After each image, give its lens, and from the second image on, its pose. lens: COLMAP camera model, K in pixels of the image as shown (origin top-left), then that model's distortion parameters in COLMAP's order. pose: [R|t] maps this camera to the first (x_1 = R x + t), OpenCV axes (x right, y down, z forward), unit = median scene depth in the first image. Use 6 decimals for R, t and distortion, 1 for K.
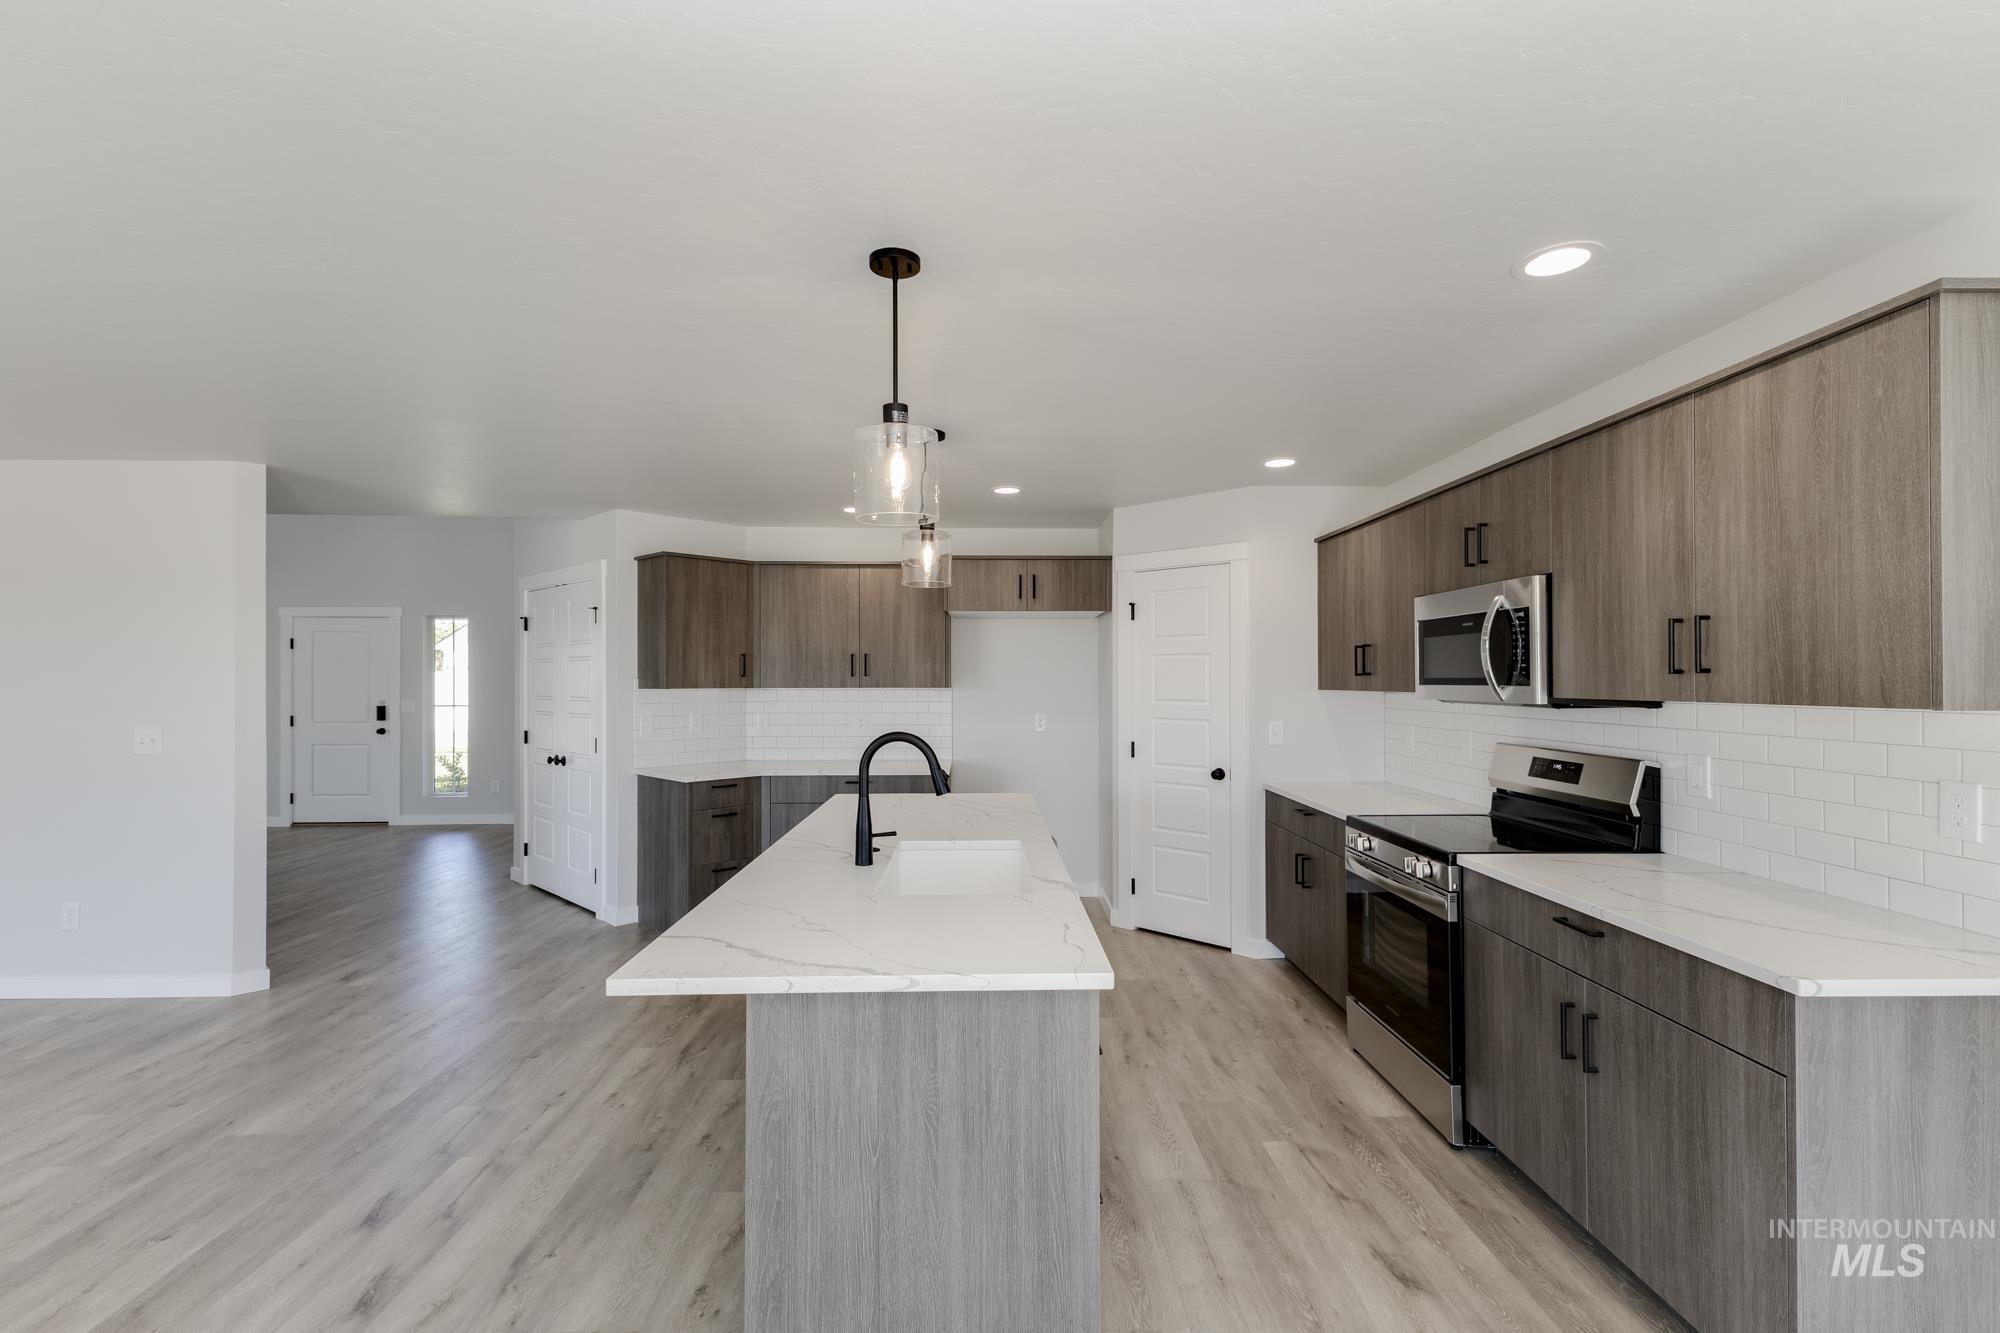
lens RADIAL K [[850.1, 0, 998.9], [0, 850.1, 684.2], [0, 0, 1]] dist [-0.024572, 0.000254]
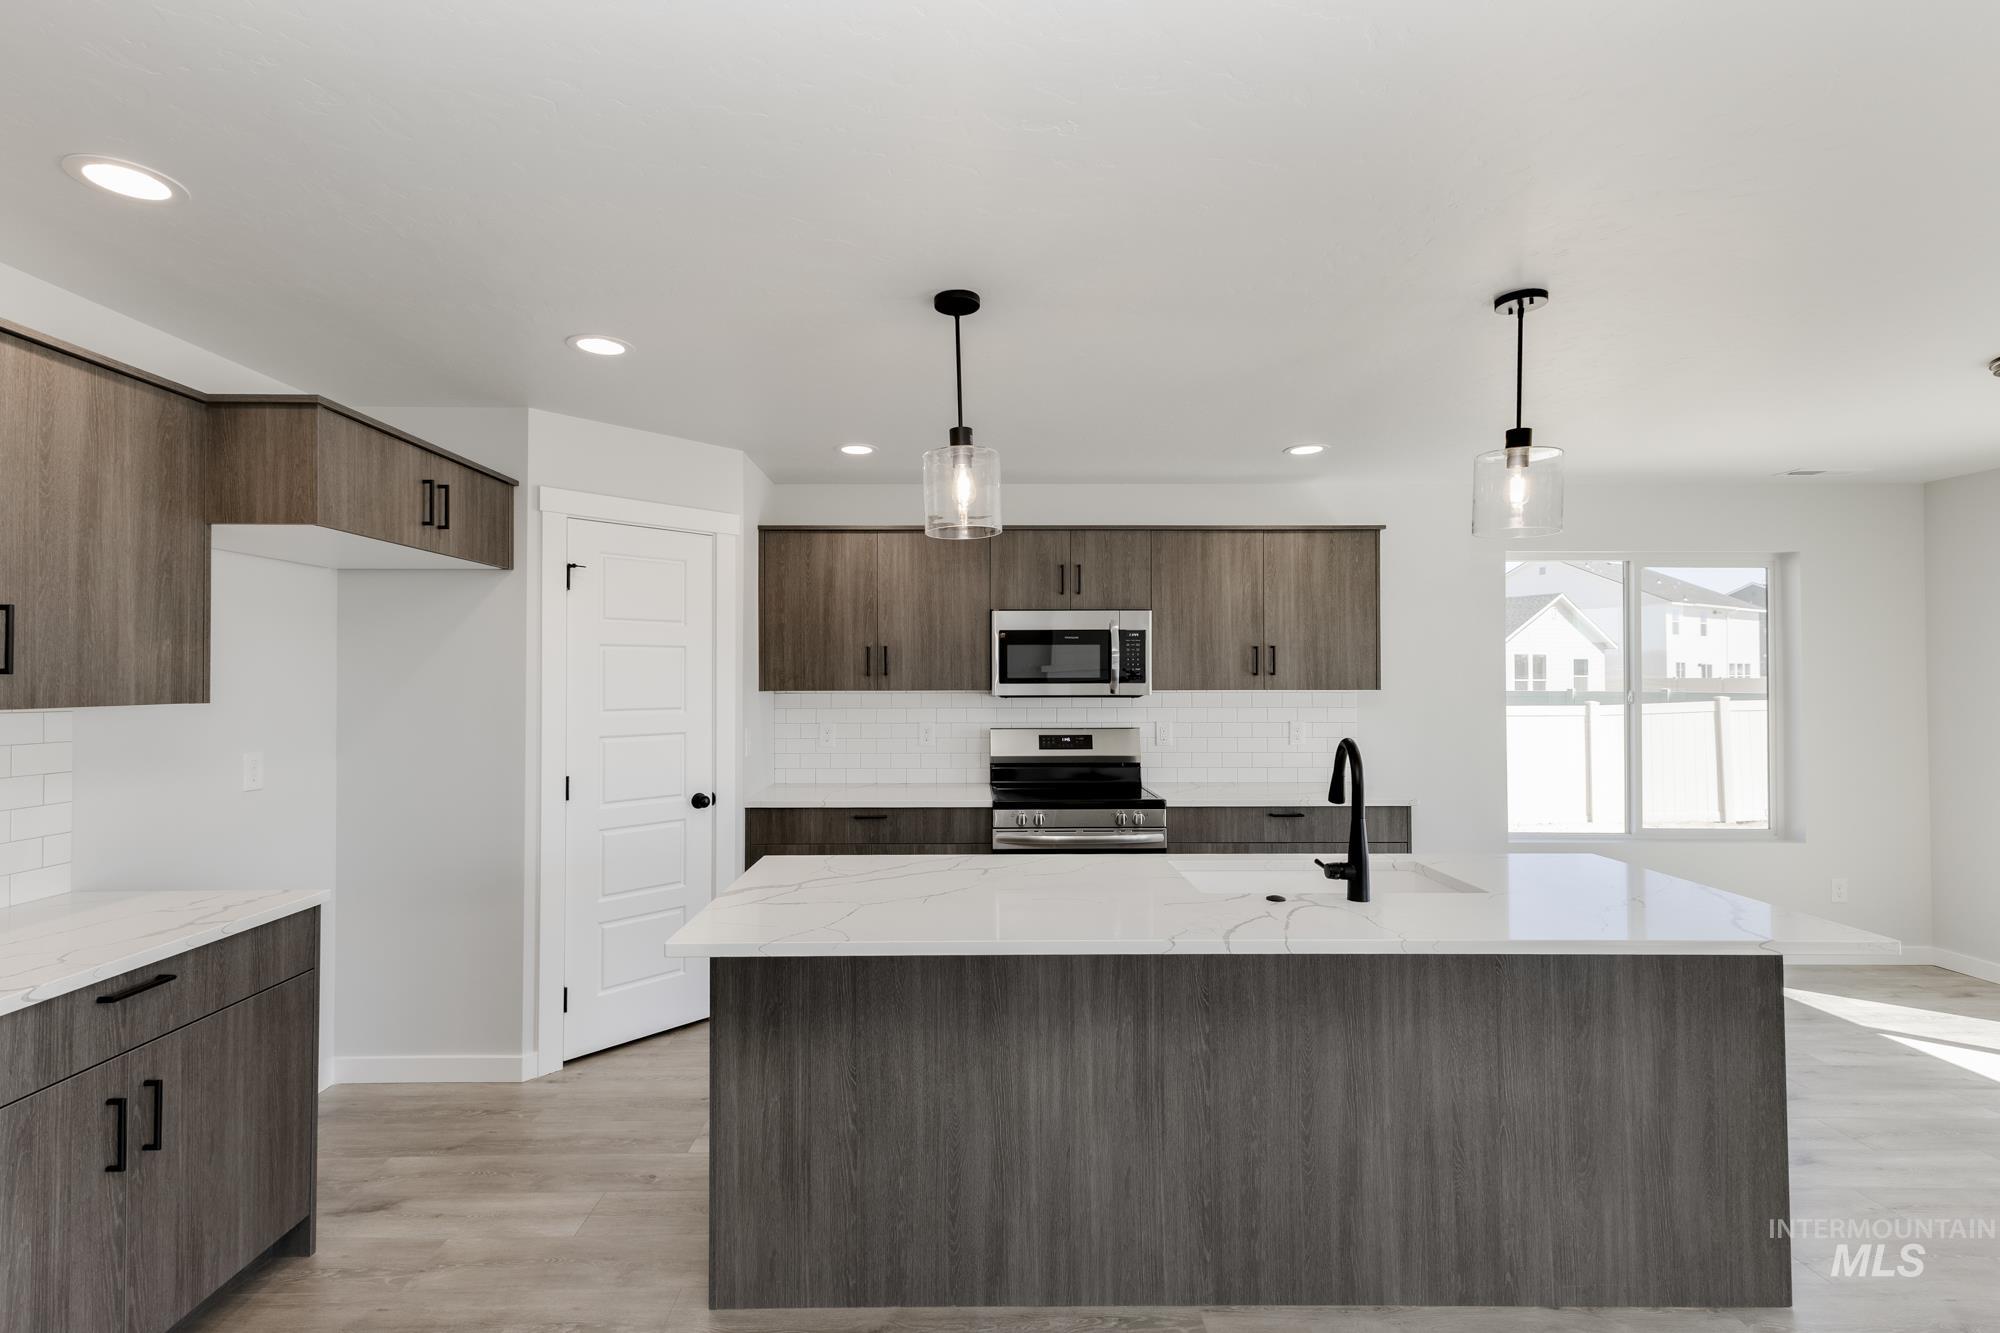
lens RADIAL K [[903.5, 0, 977.7], [0, 903.5, 673.5], [0, 0, 1]] dist [0.002198, 0.000245]
pose [[0.020707, 0.003817, 0.999778, -0.678709], [0.008334, 0.999957, -0.003991, -0.007445], [-0.999751, 0.008415, 0.020674, 0.862053]]
